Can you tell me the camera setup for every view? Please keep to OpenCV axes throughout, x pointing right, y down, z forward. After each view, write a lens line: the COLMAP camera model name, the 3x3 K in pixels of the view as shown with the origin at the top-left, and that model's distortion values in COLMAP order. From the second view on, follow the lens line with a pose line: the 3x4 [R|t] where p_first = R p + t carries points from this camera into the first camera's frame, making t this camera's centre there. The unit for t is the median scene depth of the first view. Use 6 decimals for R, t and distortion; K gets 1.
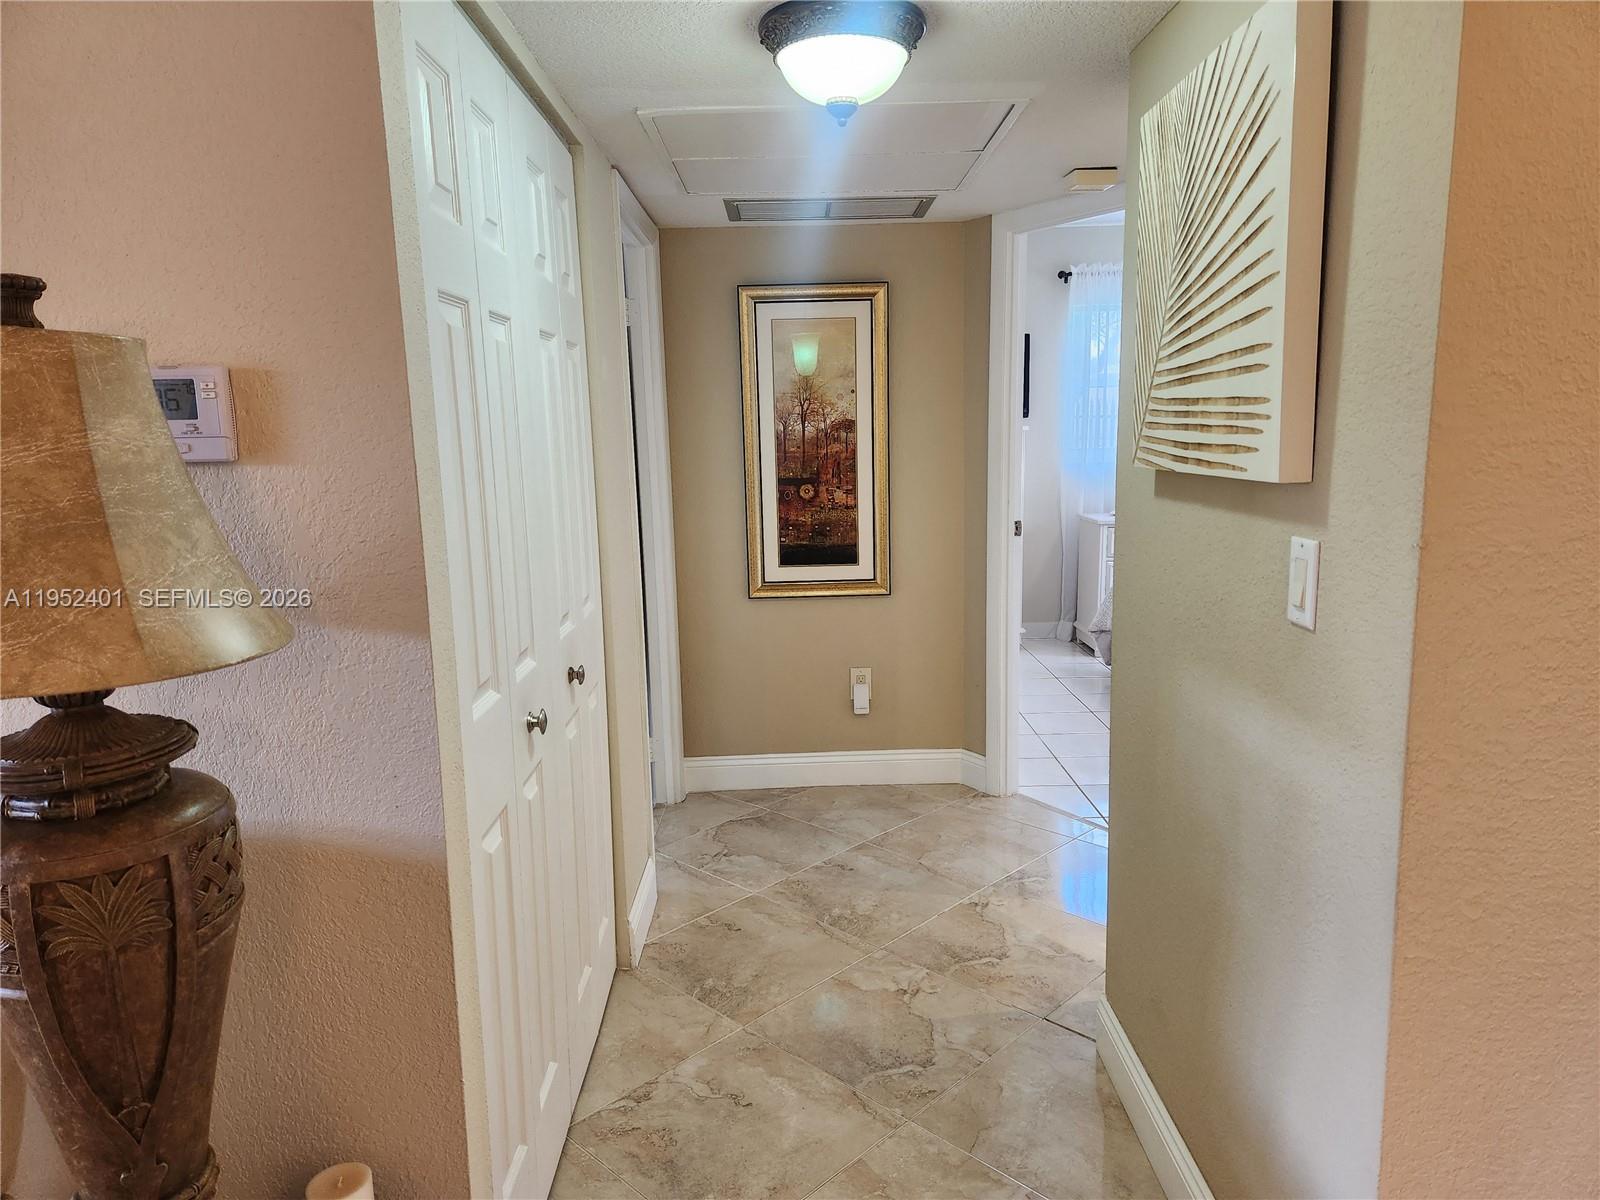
lens RADIAL K [[1061.6, 0, 793.3], [0, 1061.6, 596.4], [0, 0, 1]] dist [0.080801, -0.075319]
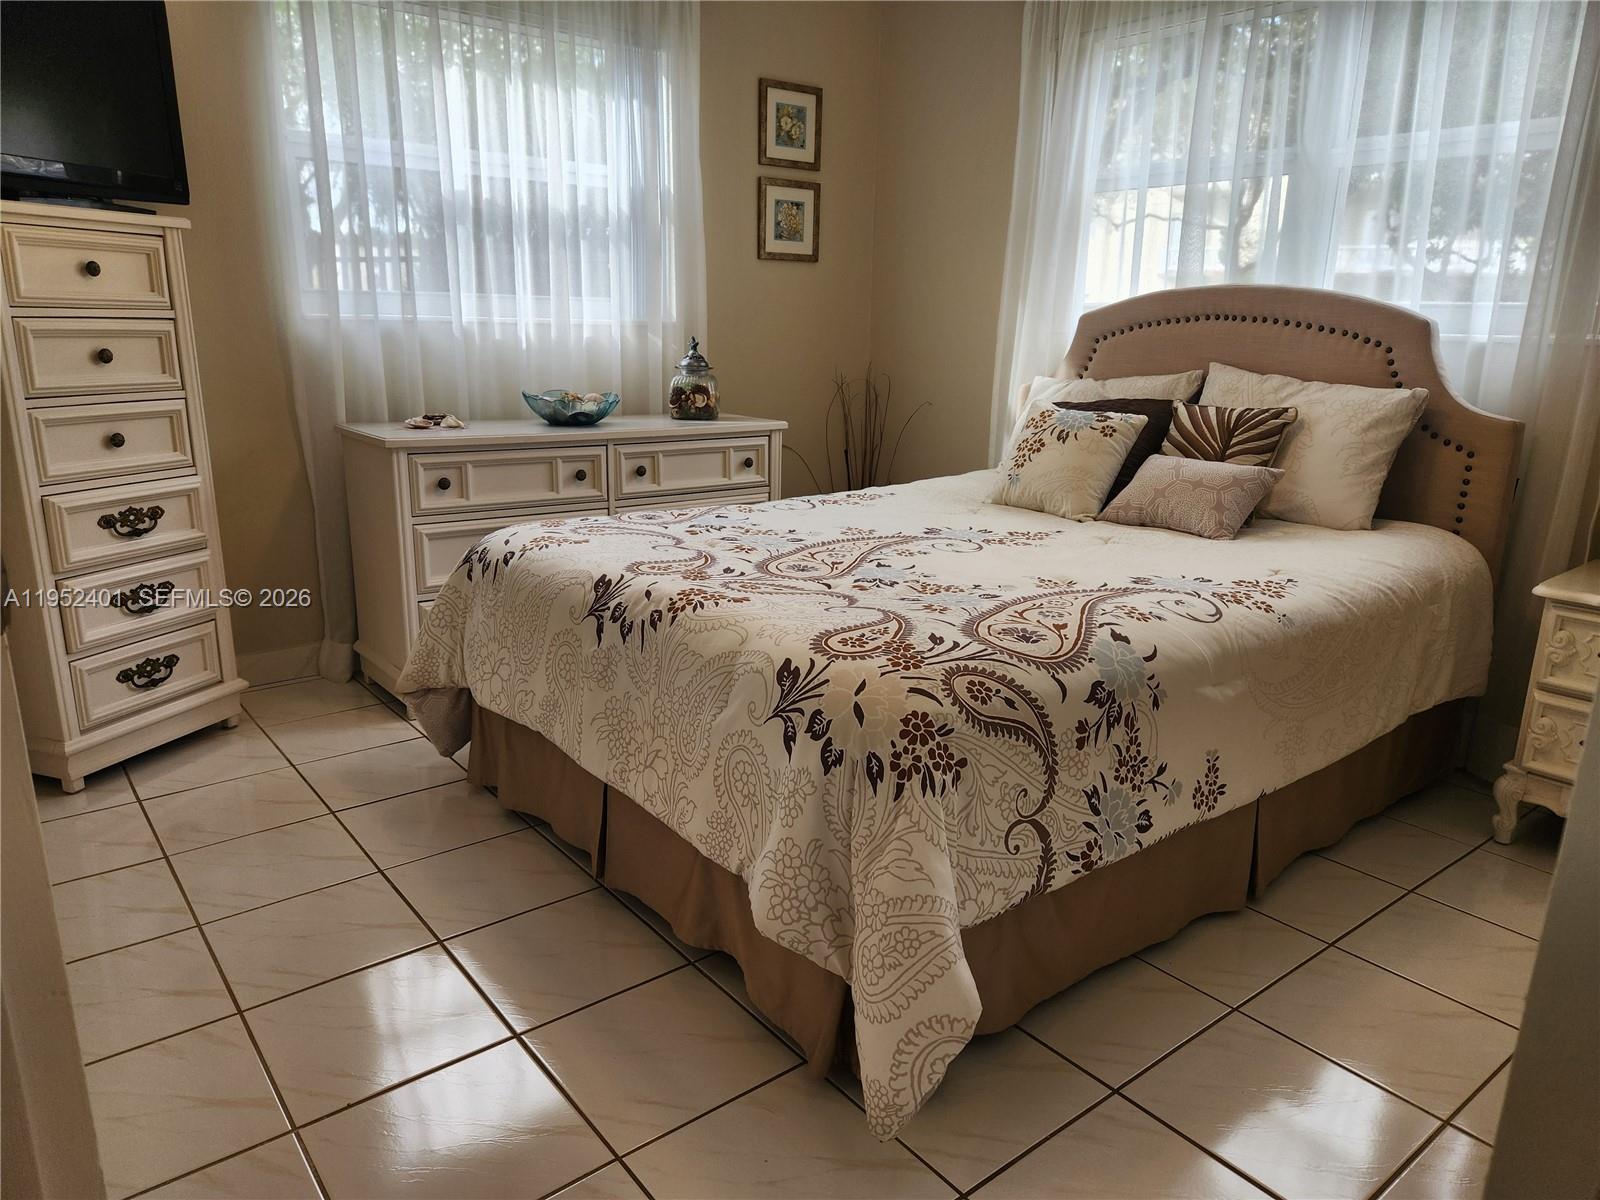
lens RADIAL K [[1061.6, 0, 793.3], [0, 1061.6, 596.4], [0, 0, 1]] dist [0.080801, -0.075319]
pose [[0.786544, -0.120872, 0.605590, 0.129926], [0.069159, 0.991729, 0.108119, -0.039812], [-0.613650, -0.043159, 0.788398, 0.504544]]
